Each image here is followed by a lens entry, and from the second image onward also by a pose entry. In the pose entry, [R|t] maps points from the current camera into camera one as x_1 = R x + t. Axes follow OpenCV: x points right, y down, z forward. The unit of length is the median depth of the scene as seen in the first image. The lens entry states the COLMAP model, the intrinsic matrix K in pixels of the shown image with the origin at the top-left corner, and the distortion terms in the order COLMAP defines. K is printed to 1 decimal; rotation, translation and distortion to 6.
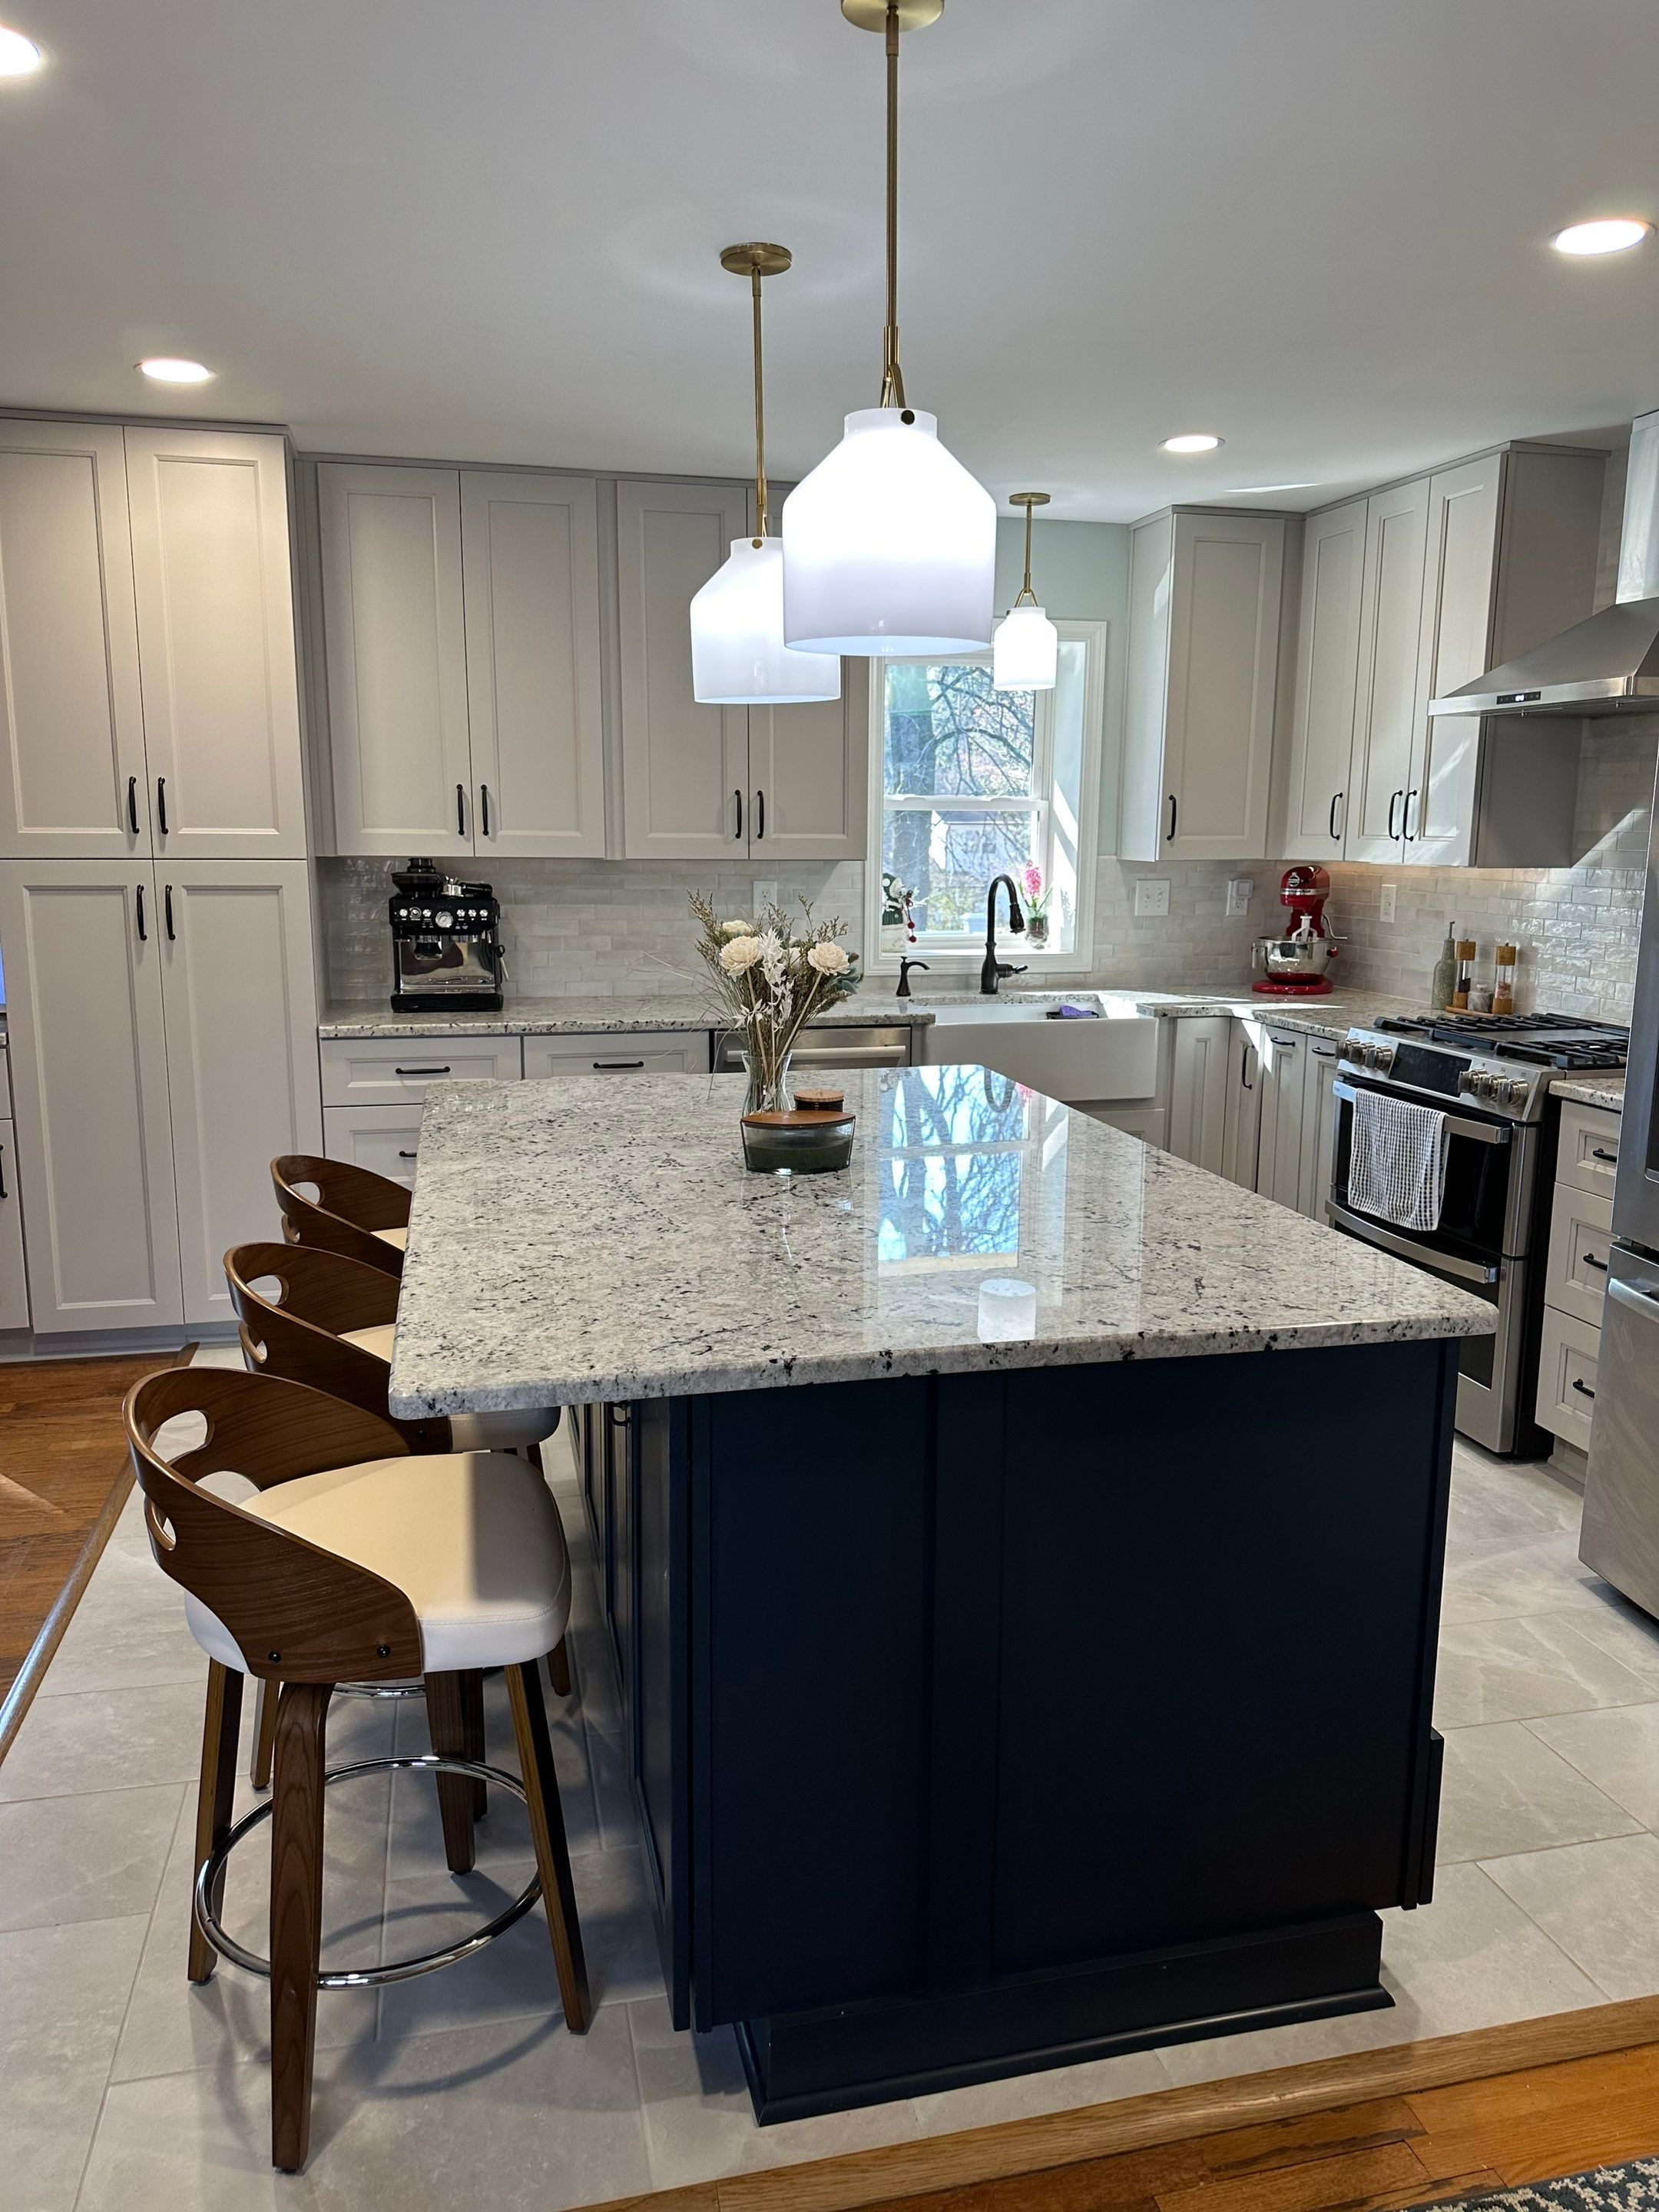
lens RADIAL K [[1560.6, 0, 835.4], [0, 1560.6, 1100.8], [0, 0, 1]] dist [0.134006, -0.166569]
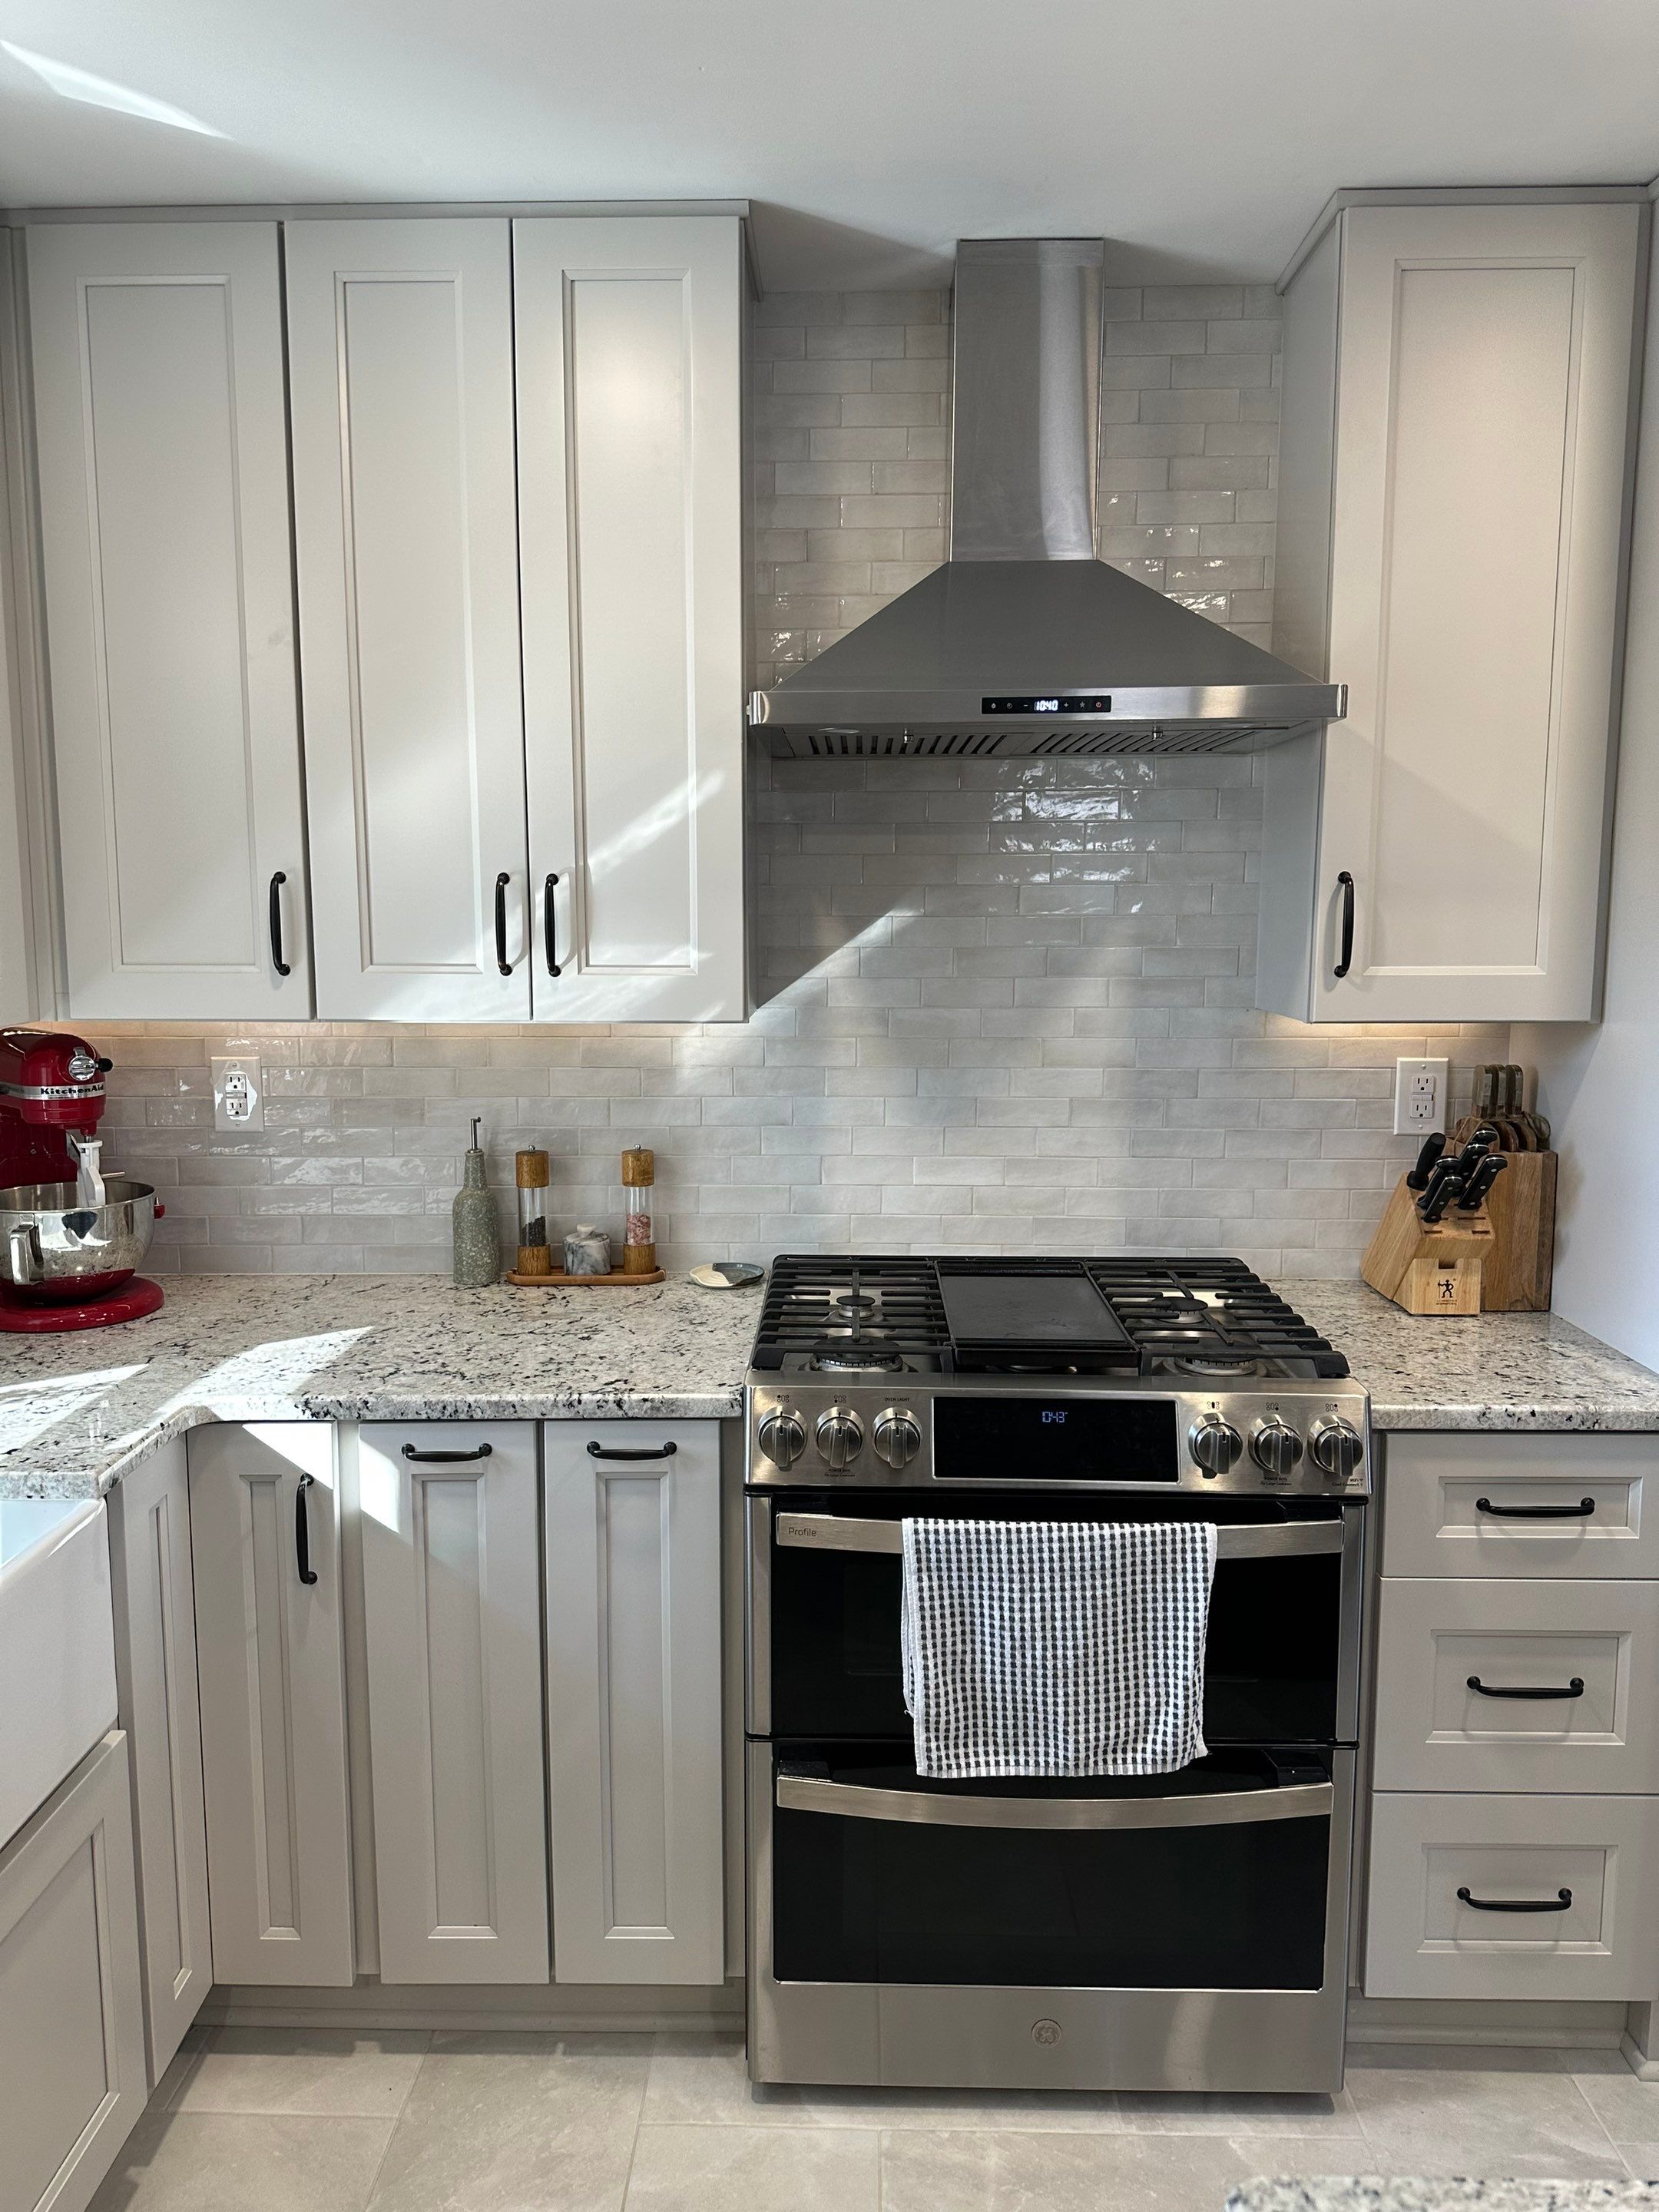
lens RADIAL K [[1554.3, 0, 832.2], [0, 1554.3, 1088.8], [0, 0, 1]] dist [0.081446, -0.106820]
pose [[0.257257, -0.122827, 0.958505, -0.081038], [0.171396, 0.981962, 0.079831, -0.150678], [-0.951022, 0.143747, 0.273669, 0.783320]]
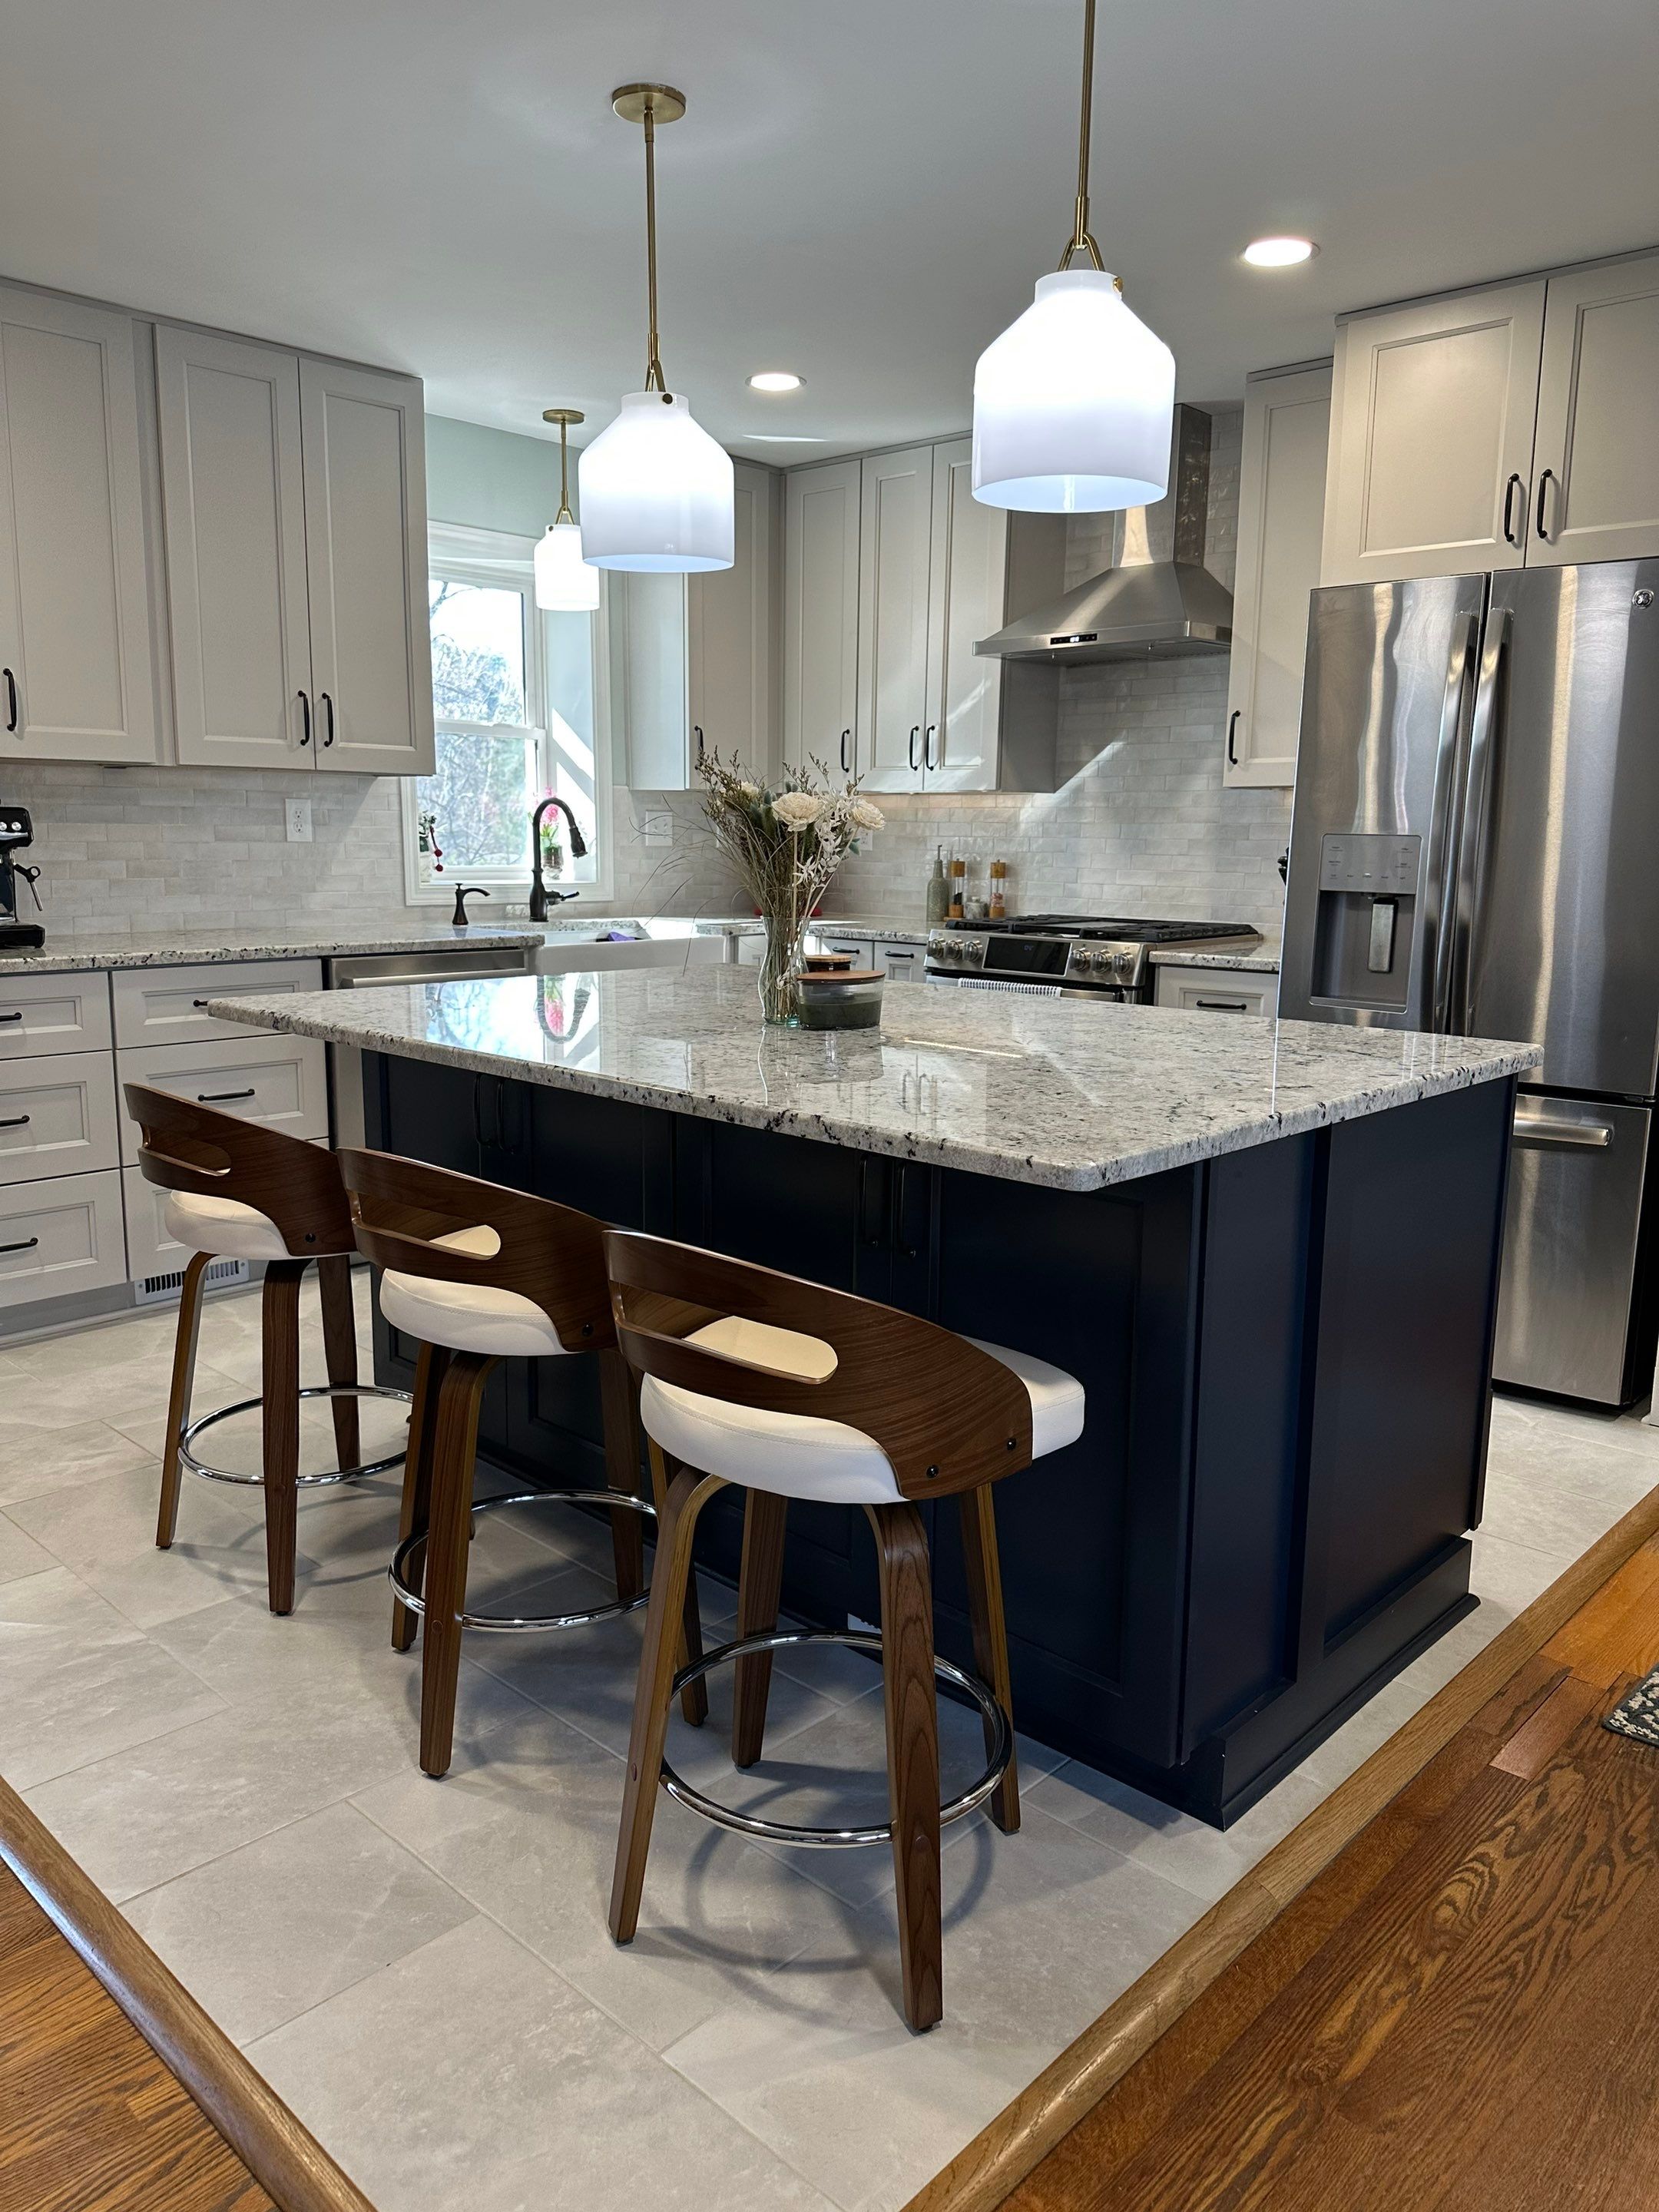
lens RADIAL K [[1569.3, 0, 830.7], [0, 1569.3, 1093.5], [0, 0, 1]] dist [0.124585, -0.199511]
pose [[0.840393, -0.086968, 0.534954, -0.324806], [0.087645, 0.995858, 0.024210, 0.034938], [-0.534843, 0.026540, 0.844534, 0.082684]]
